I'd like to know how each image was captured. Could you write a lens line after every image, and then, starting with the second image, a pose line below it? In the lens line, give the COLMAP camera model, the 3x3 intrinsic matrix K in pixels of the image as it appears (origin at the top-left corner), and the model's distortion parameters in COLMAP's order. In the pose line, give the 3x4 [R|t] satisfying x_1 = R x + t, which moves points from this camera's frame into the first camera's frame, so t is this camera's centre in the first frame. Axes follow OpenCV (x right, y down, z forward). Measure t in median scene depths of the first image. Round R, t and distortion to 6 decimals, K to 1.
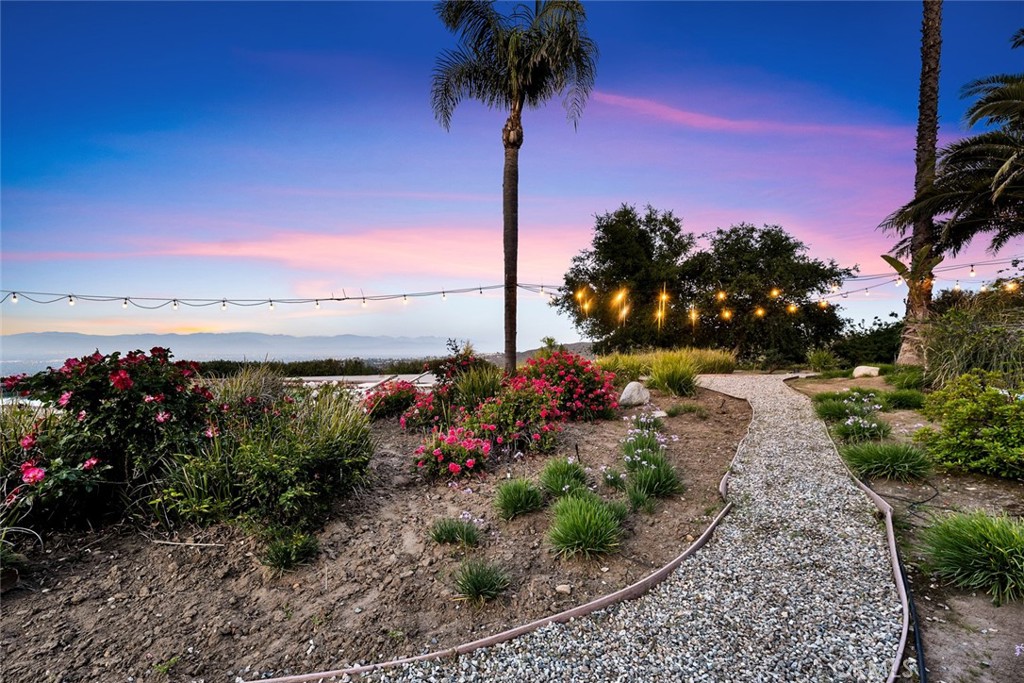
lens RADIAL K [[424.0, 0, 515.5], [0, 424.0, 350.7], [0, 0, 1]] dist [-0.001367, 0.000054]
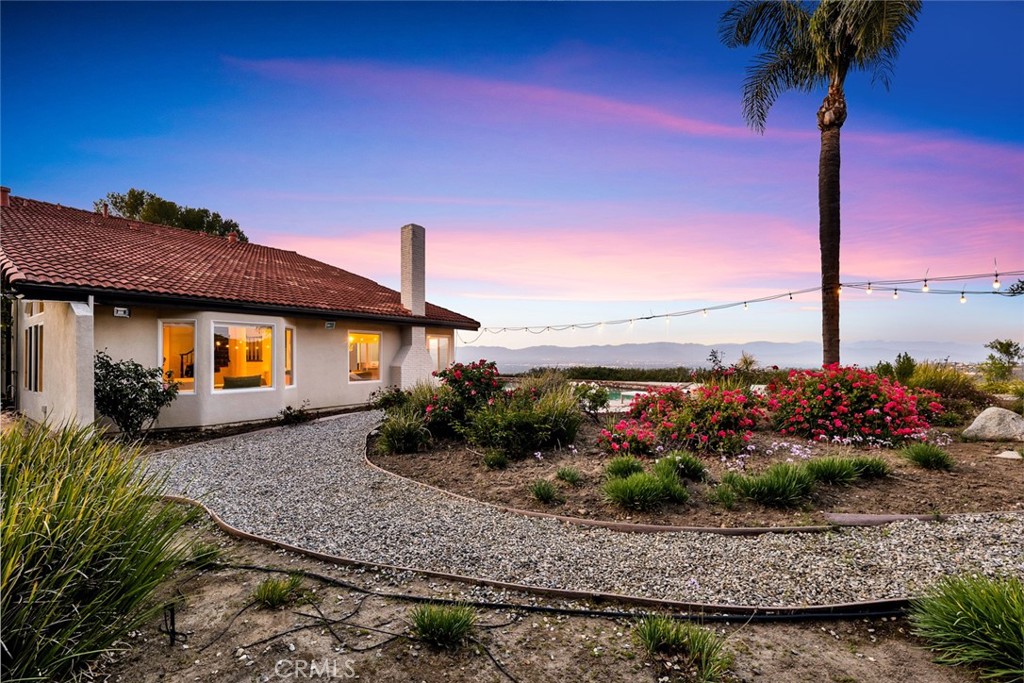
lens RADIAL K [[424.0, 0, 512.2], [0, 424.0, 344.4], [0, 0, 1]] dist [-0.001367, 0.000054]
pose [[0.618353, -0.024780, -0.785510, 0.282674], [-0.002087, 0.999447, -0.033172, -0.004548], [0.785898, 0.022151, 0.617959, -0.051244]]
